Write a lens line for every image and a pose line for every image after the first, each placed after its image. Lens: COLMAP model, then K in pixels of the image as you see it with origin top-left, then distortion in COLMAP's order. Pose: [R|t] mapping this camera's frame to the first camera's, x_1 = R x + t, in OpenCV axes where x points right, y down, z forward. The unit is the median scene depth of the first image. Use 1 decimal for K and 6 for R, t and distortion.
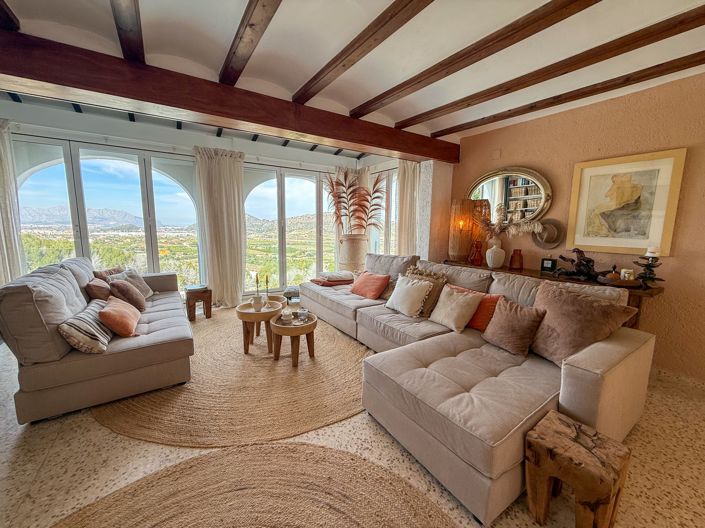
lens RADIAL K [[281.1, 0, 351.1], [0, 281.1, 263.8], [0, 0, 1]] dist [0.000698, 0.000005]
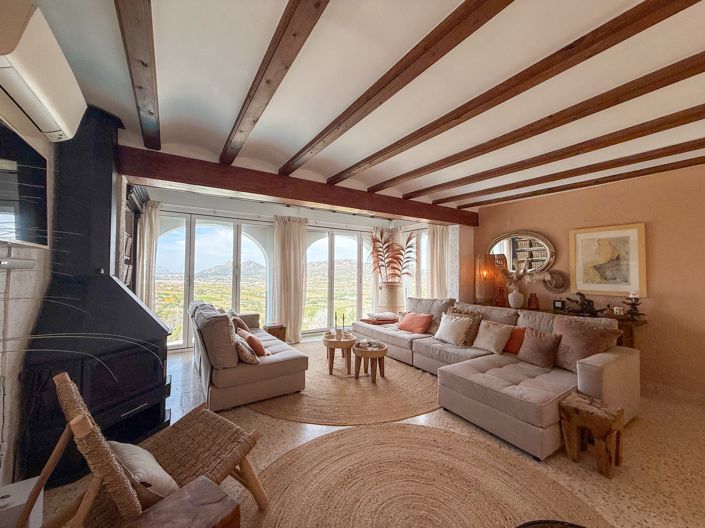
lens RADIAL K [[281.1, 0, 351.1], [0, 281.1, 263.8], [0, 0, 1]] dist [0.000698, 0.000005]
pose [[0.999913, -0.003462, -0.012733, -0.265759], [0.001296, 0.986068, -0.166336, 0.033682], [0.013131, 0.166305, 0.985987, -0.358278]]
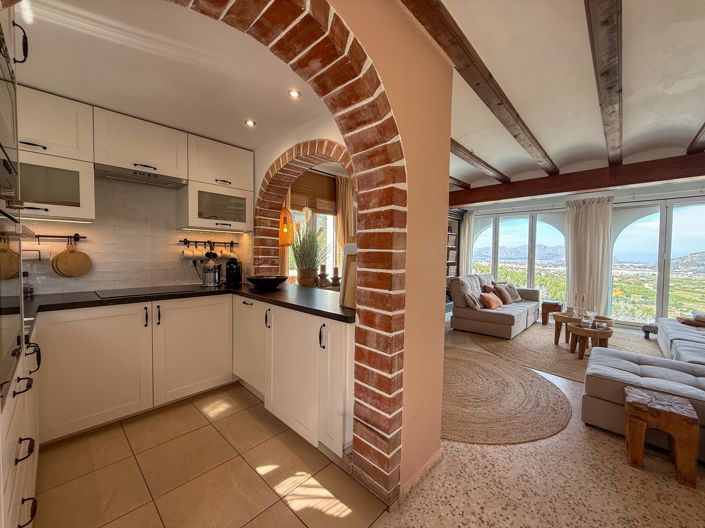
lens RADIAL K [[281.1, 0, 351.1], [0, 281.1, 263.8], [0, 0, 1]] dist [0.000698, 0.000005]
pose [[0.224466, 0.021492, -0.974245, 0.807598], [-0.144701, 0.989408, -0.011513, 0.077986], [0.963679, 0.143558, 0.225198, -0.414446]]
